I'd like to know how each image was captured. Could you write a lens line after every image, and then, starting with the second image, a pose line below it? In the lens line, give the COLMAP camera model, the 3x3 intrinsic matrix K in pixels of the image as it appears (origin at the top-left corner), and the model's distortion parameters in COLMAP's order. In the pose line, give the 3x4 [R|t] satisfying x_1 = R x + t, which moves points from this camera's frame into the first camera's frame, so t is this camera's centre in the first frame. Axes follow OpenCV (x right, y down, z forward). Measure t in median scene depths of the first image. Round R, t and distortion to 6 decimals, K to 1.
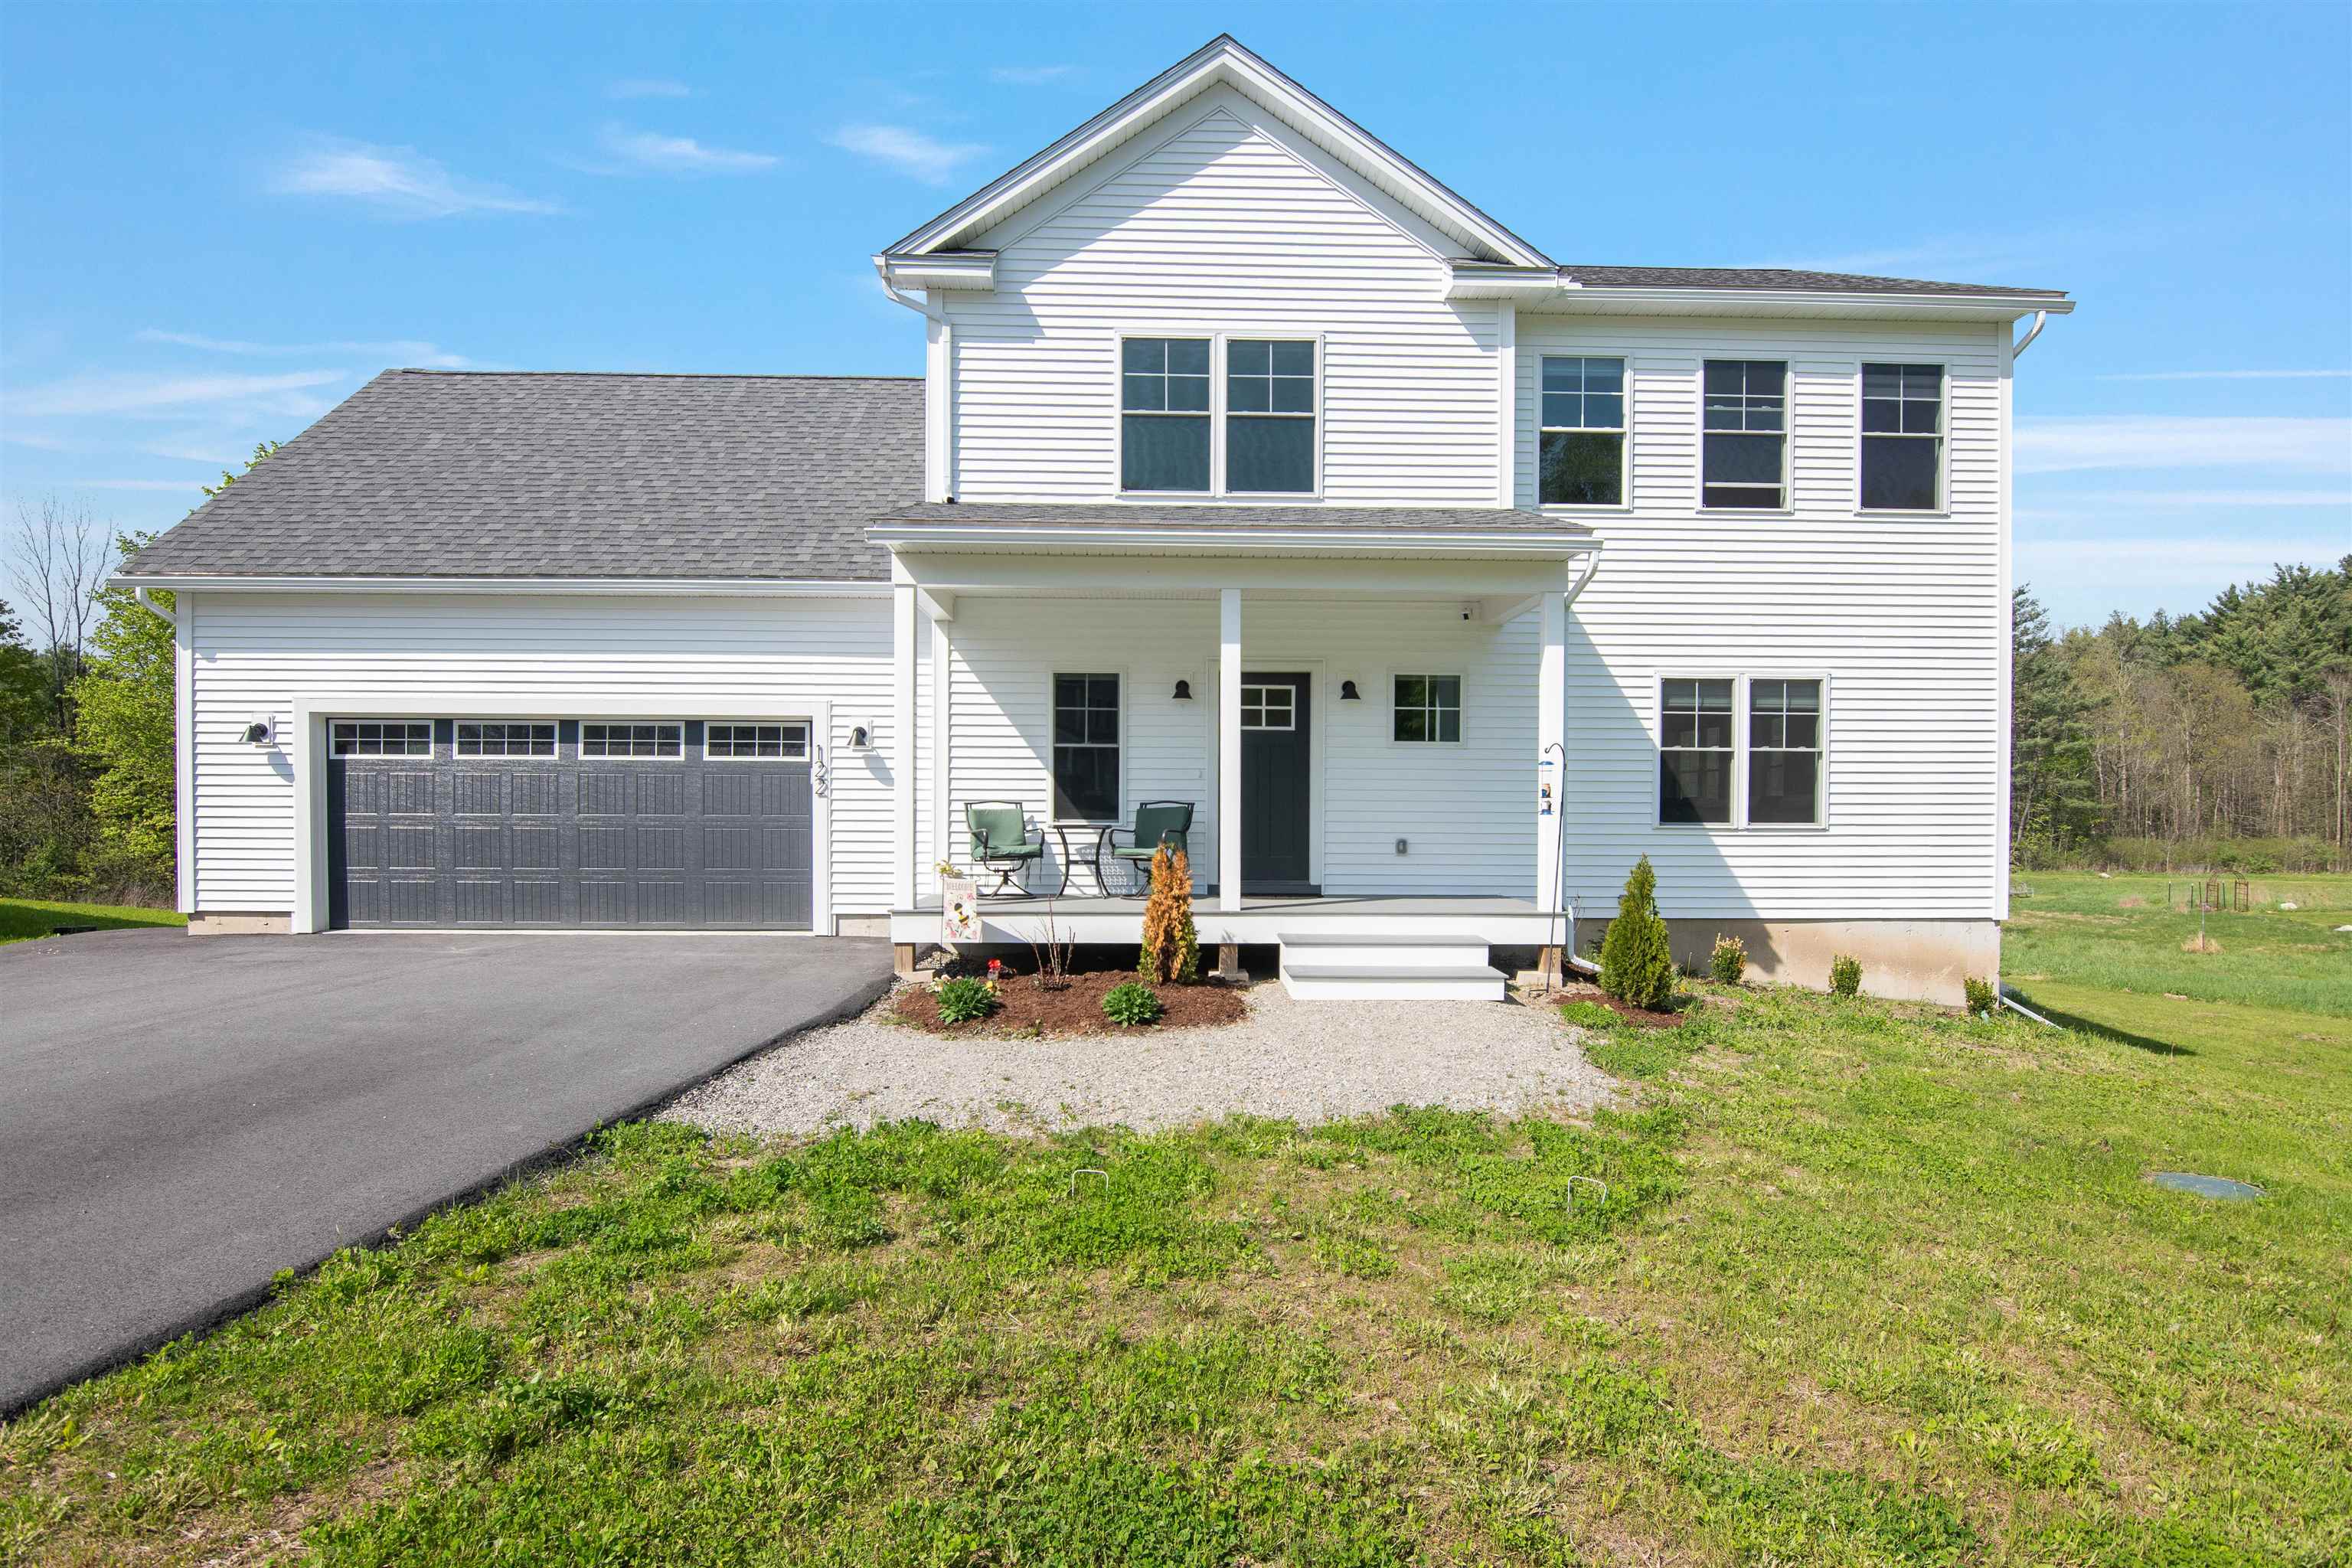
lens RADIAL K [[1223.8, 0, 1176.0], [0, 1223.8, 784.0], [0, 0, 1]] dist [-0.001050, 0.000020]
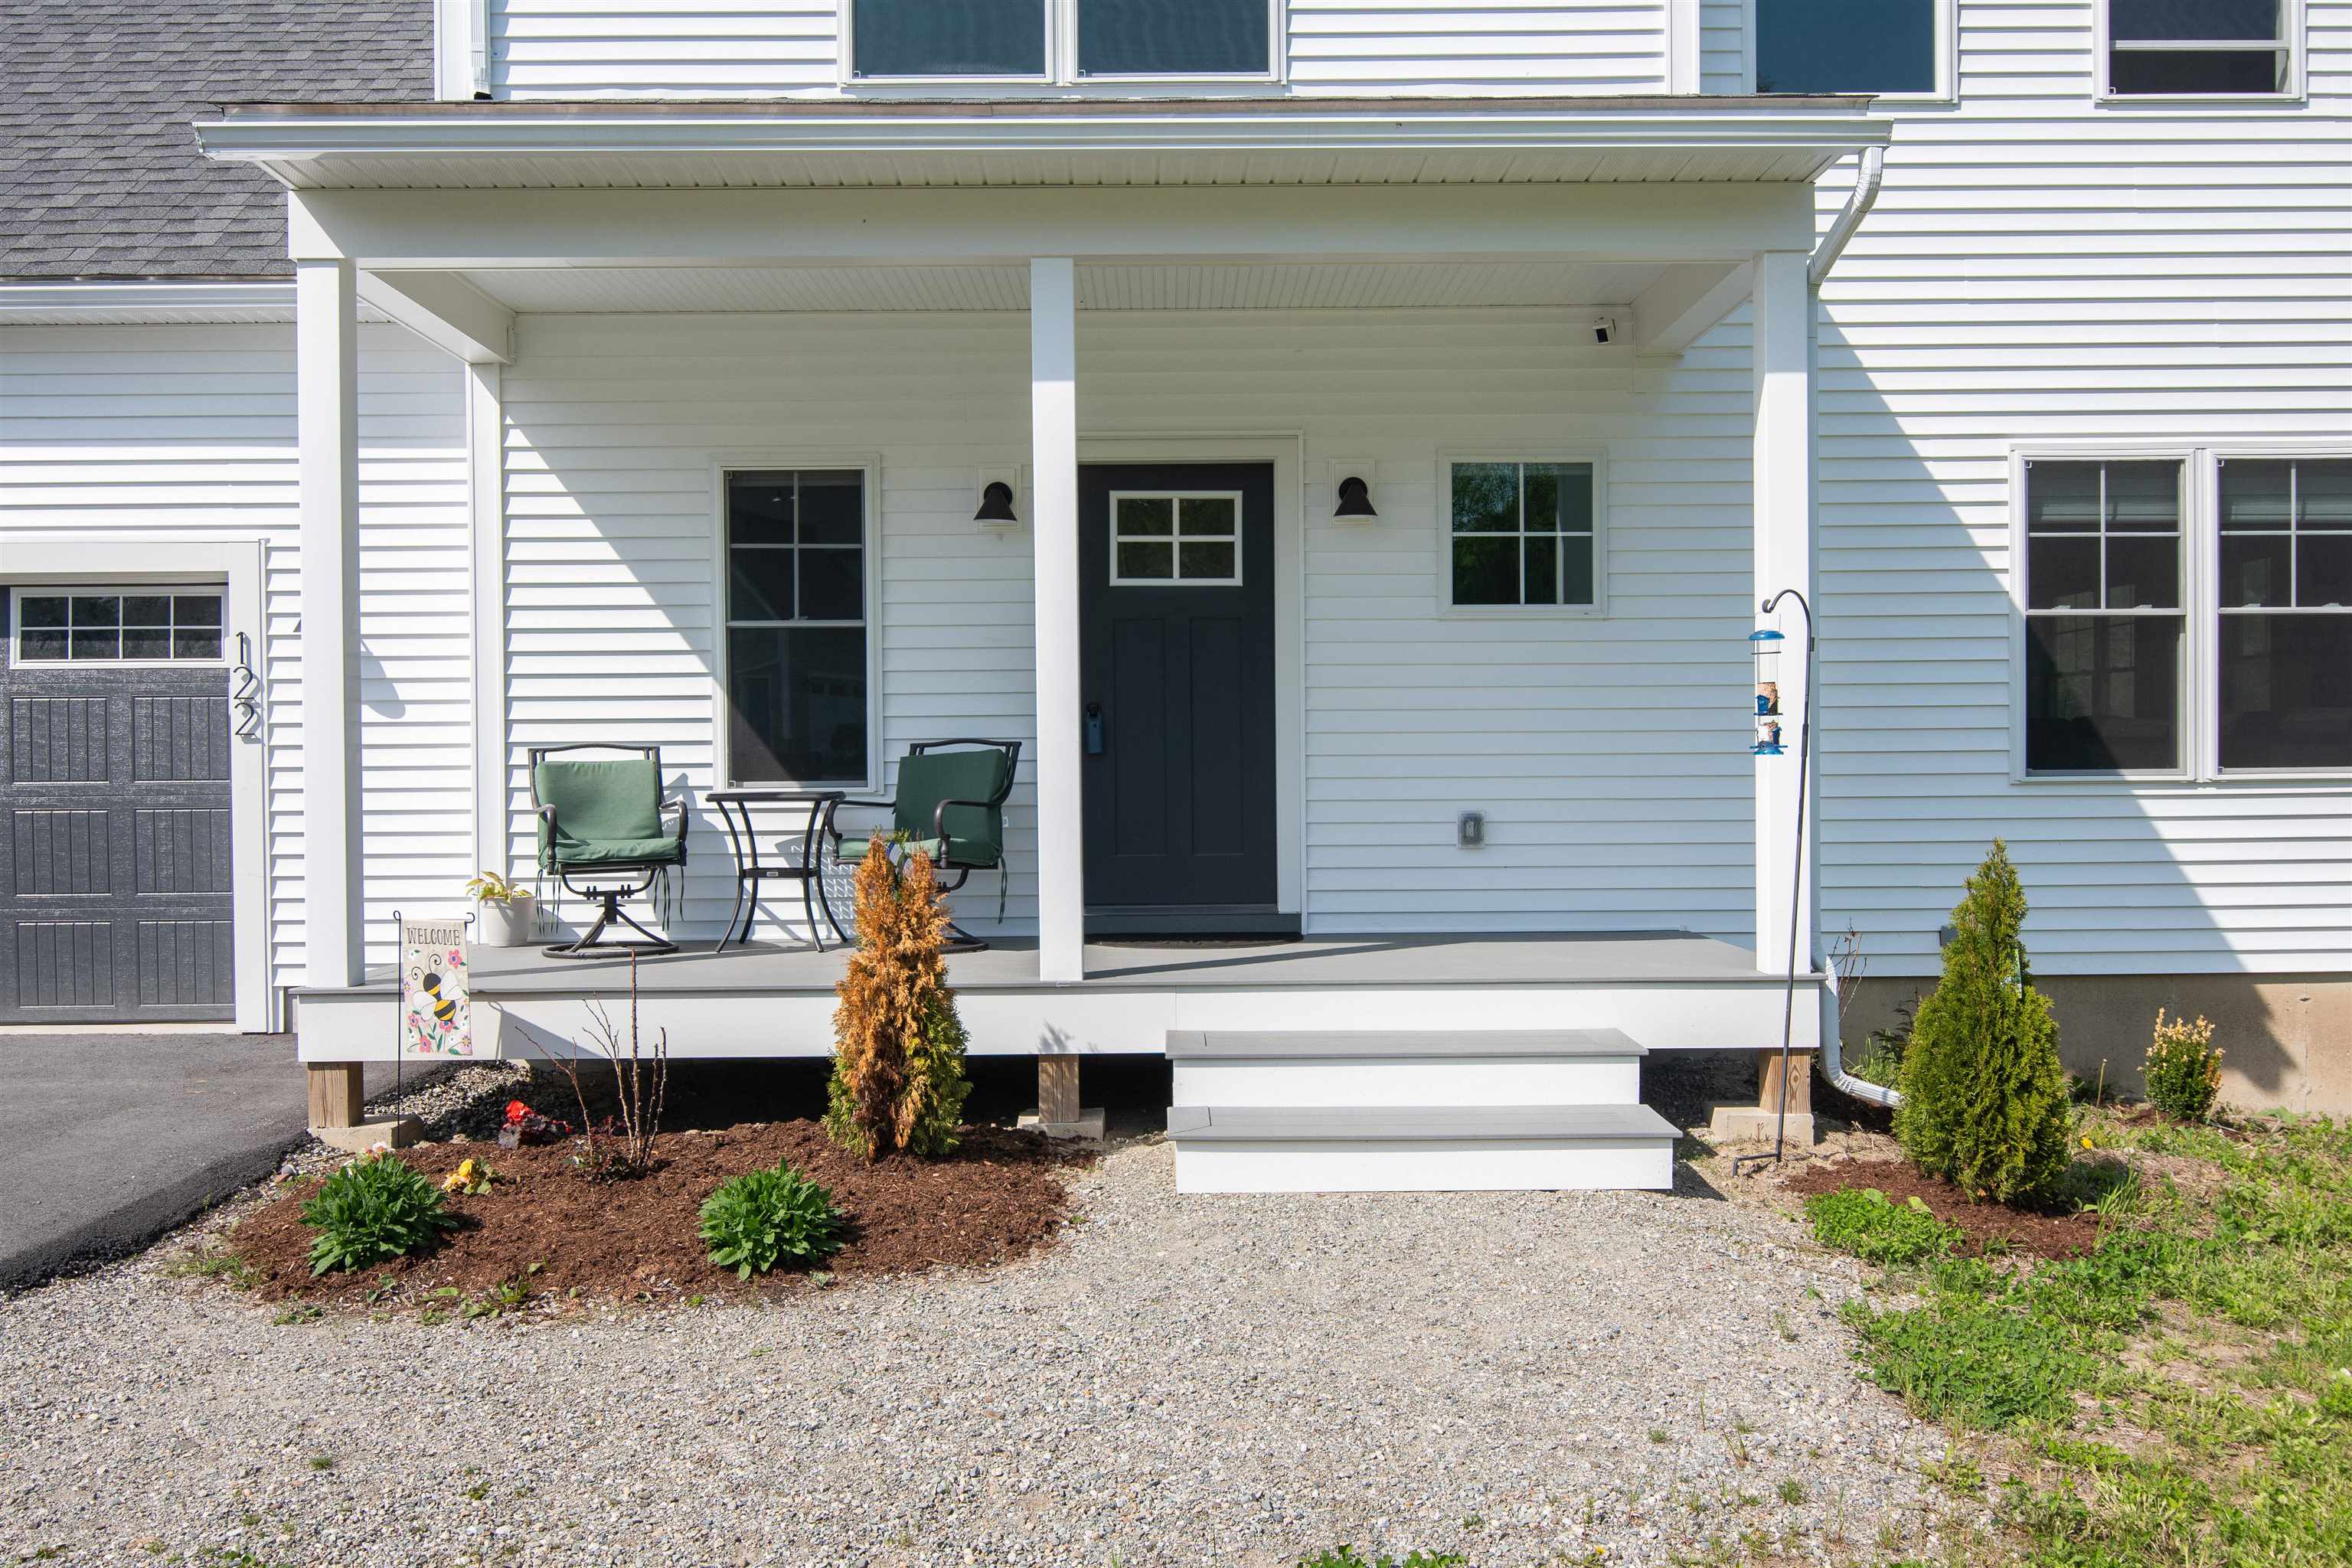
lens RADIAL K [[1986.2, 0, 1173.3], [0, 1986.2, 727.1], [0, 0, 1]] dist [0.006382, -0.007448]
pose [[0.999688, -0.014679, -0.020203, 0.089190], [0.014697, 0.999892, 0.000711, 0.010107], [0.020190, -0.001008, 0.999796, 0.245274]]
